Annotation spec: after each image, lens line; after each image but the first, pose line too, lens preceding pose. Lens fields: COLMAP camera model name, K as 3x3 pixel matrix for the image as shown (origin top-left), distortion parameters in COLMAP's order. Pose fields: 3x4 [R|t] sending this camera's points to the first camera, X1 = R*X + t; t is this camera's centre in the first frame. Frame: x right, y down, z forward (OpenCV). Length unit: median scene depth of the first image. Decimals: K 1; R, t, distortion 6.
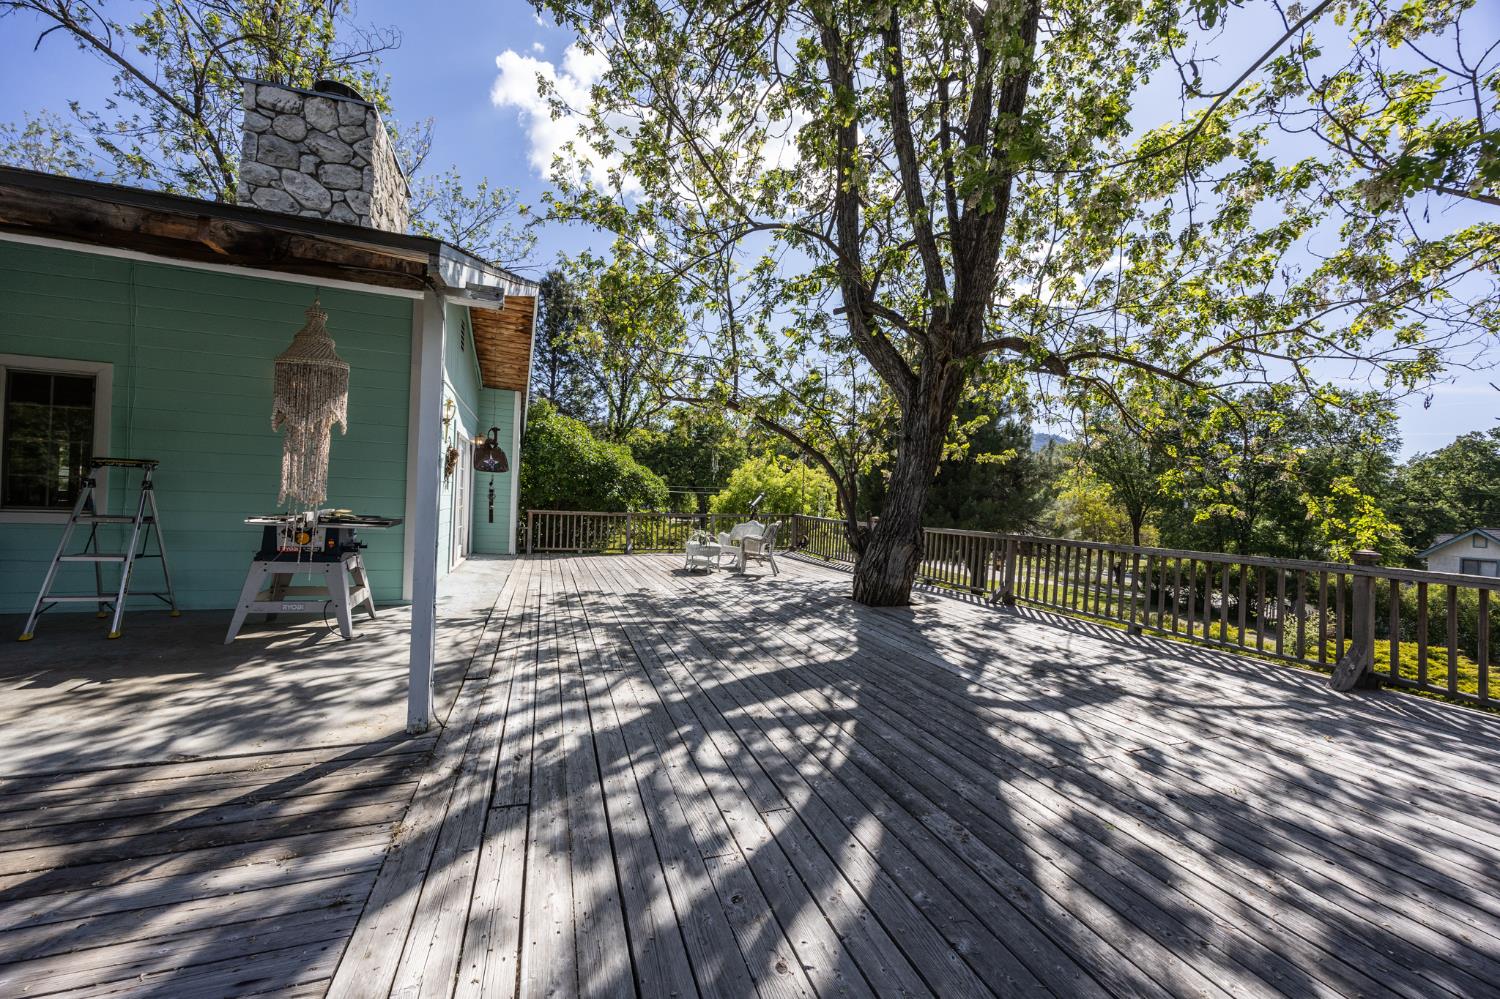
lens RADIAL K [[566.9, 0, 747.8], [0, 566.9, 499.8], [0, 0, 1]] dist [-0.002632, -0.000279]
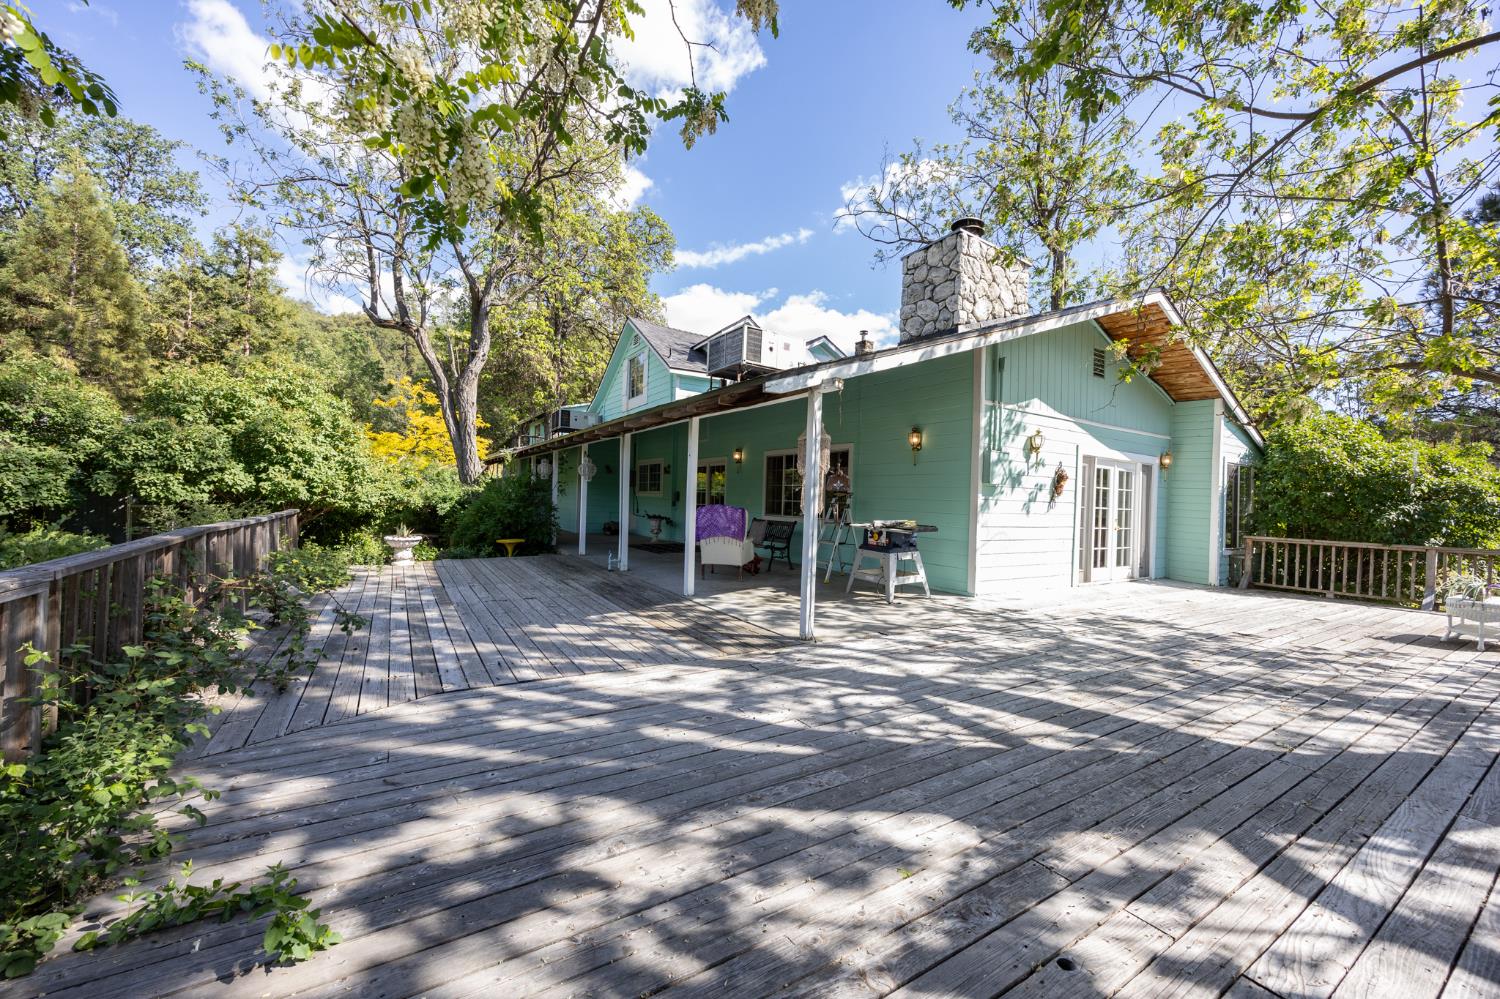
lens RADIAL K [[566.9, 0, 746.7], [0, 566.9, 499.7], [0, 0, 1]] dist [-0.002632, -0.000279]
pose [[0.211114, -0.026389, -0.977105, 0.967196], [-0.019707, 0.999317, -0.031247, 0.025152], [0.977263, 0.025852, 0.210450, 0.372768]]
